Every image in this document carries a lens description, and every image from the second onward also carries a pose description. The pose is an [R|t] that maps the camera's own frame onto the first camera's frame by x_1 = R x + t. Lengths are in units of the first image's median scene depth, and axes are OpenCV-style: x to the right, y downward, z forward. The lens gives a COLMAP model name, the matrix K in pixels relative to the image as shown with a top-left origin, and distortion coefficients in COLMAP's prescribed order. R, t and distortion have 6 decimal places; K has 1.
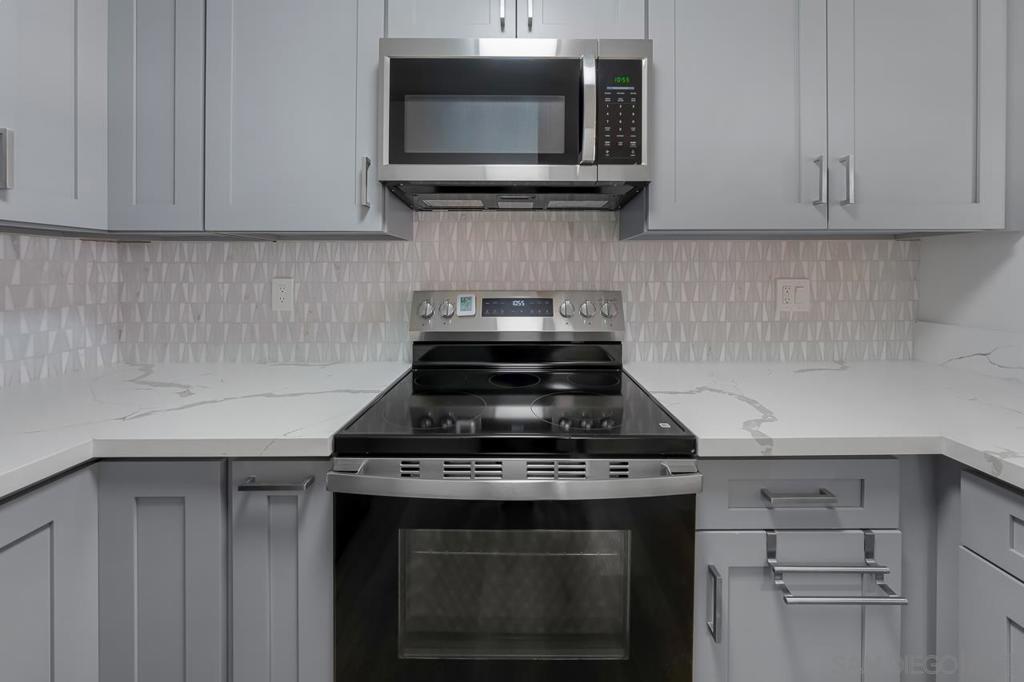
lens RADIAL K [[370.9, 0, 520.9], [0, 370.9, 275.1], [0, 0, 1]] dist [-0.002735, -0.000081]
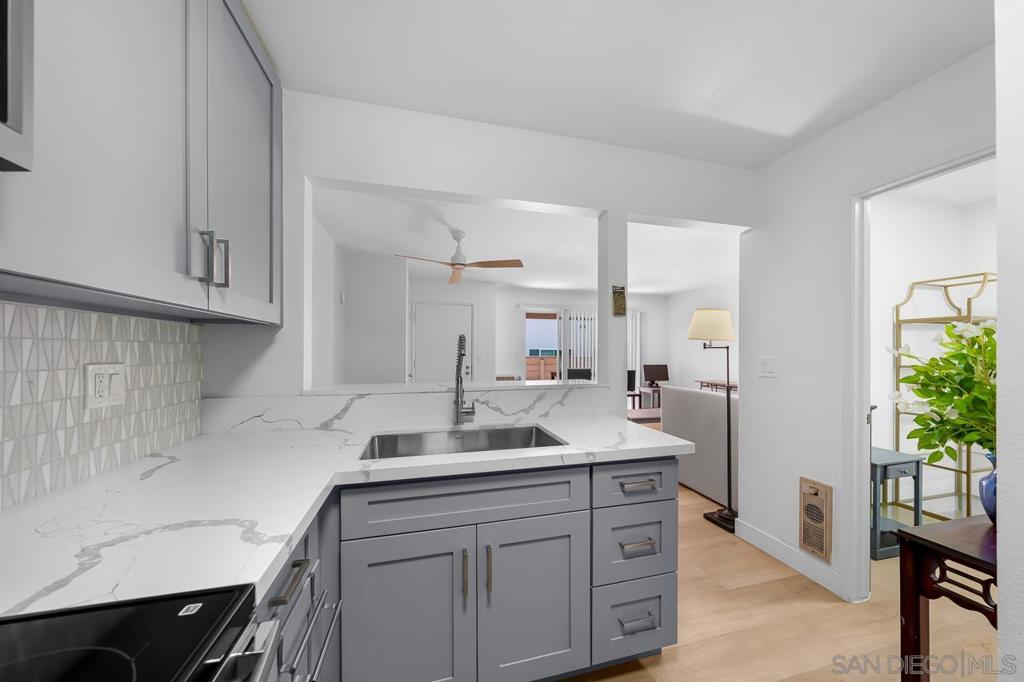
lens RADIAL K [[353.2, 0, 516.2], [0, 353.2, 351.3], [0, 0, 1]] dist [-0.002327, -0.000115]
pose [[-0.258378, 0.003912, 0.966036, -0.186050], [0.004549, 0.999986, -0.002833, -0.009795], [-0.966033, 0.003662, -0.258392, 0.369472]]
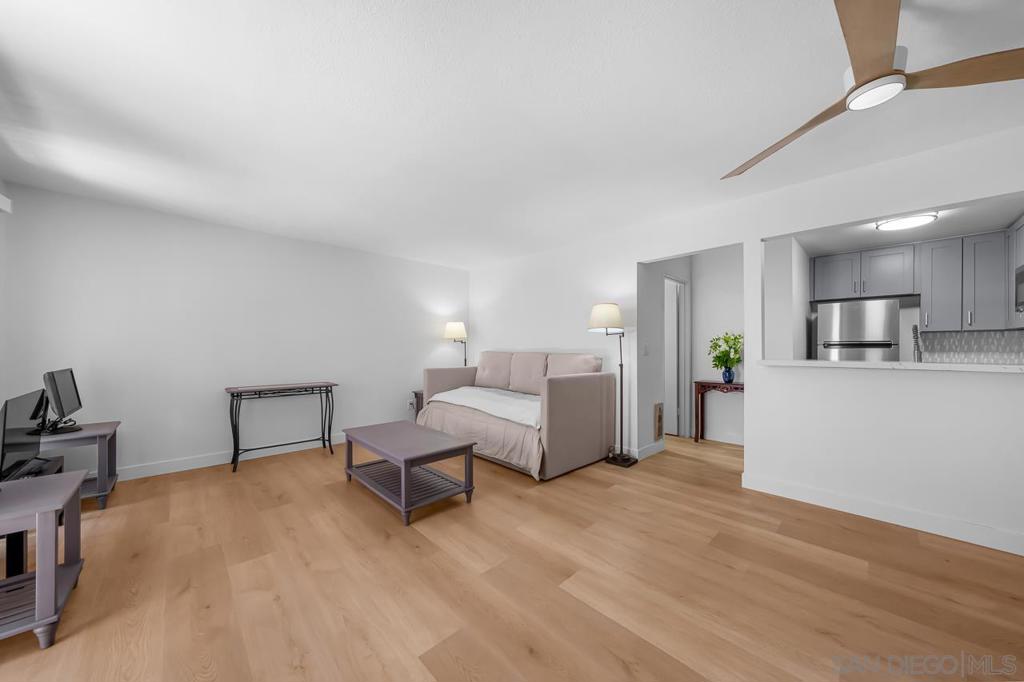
lens RADIAL K [[349.4, 0, 512.7], [0, 349.4, 351.2], [0, 0, 1]] dist [-0.003118, -0.000128]
pose [[-0.727274, 0.006446, -0.686317, 3.644762], [-0.002113, 0.999930, 0.011631, 0.046596], [0.686344, 0.009909, -0.727209, 0.119143]]
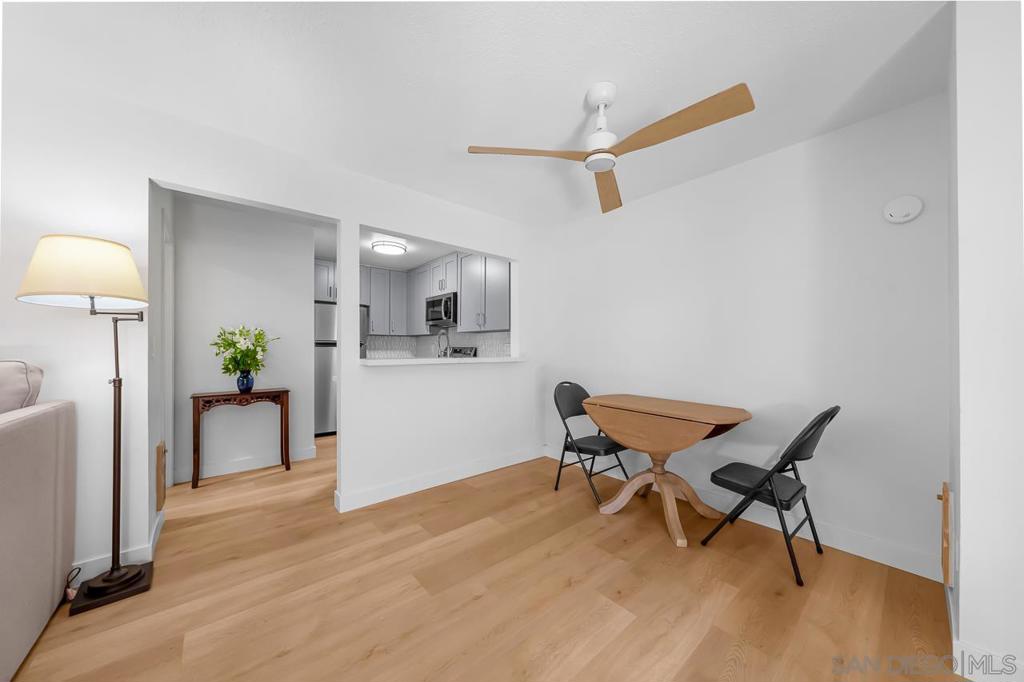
lens RADIAL K [[351.7, 0, 513.4], [0, 351.7, 349.0], [0, 0, 1]] dist [-0.000652, 0.000016]
pose [[0.644545, 0.004905, -0.764551, 3.106552], [-0.007859, 0.999969, -0.000210, 0.056421], [0.764526, 0.006144, 0.644564, -0.928374]]
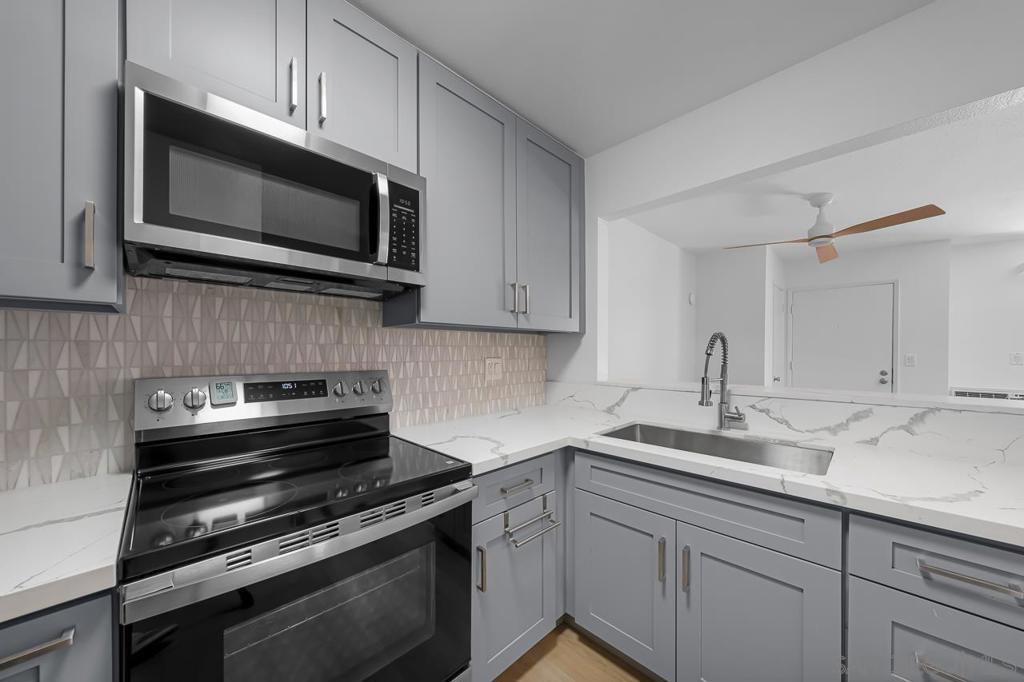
lens RADIAL K [[356.4, 0, 508.1], [0, 356.4, 354.2], [0, 0, 1]] dist [-0.002265, -0.000016]
pose [[0.714553, -0.003687, 0.699571, -0.240909], [0.005449, 0.999985, -0.000295, -0.005051], [-0.699560, 0.004023, 0.714563, -0.081986]]
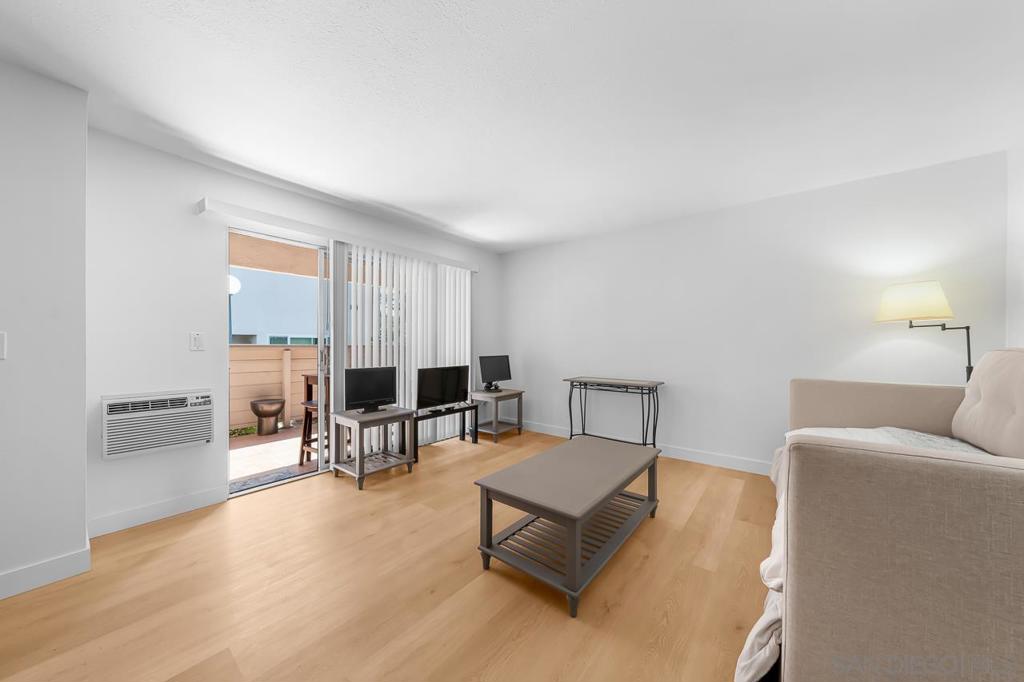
lens RADIAL K [[347.5, 0, 515.0], [0, 347.5, 345.6], [0, 0, 1]] dist [-0.000735, 0.000035]
pose [[-0.780387, -0.001820, 0.625294, 2.009120], [0.003865, 0.999963, 0.007734, 0.056473], [-0.625285, 0.008453, -0.780351, -0.483054]]
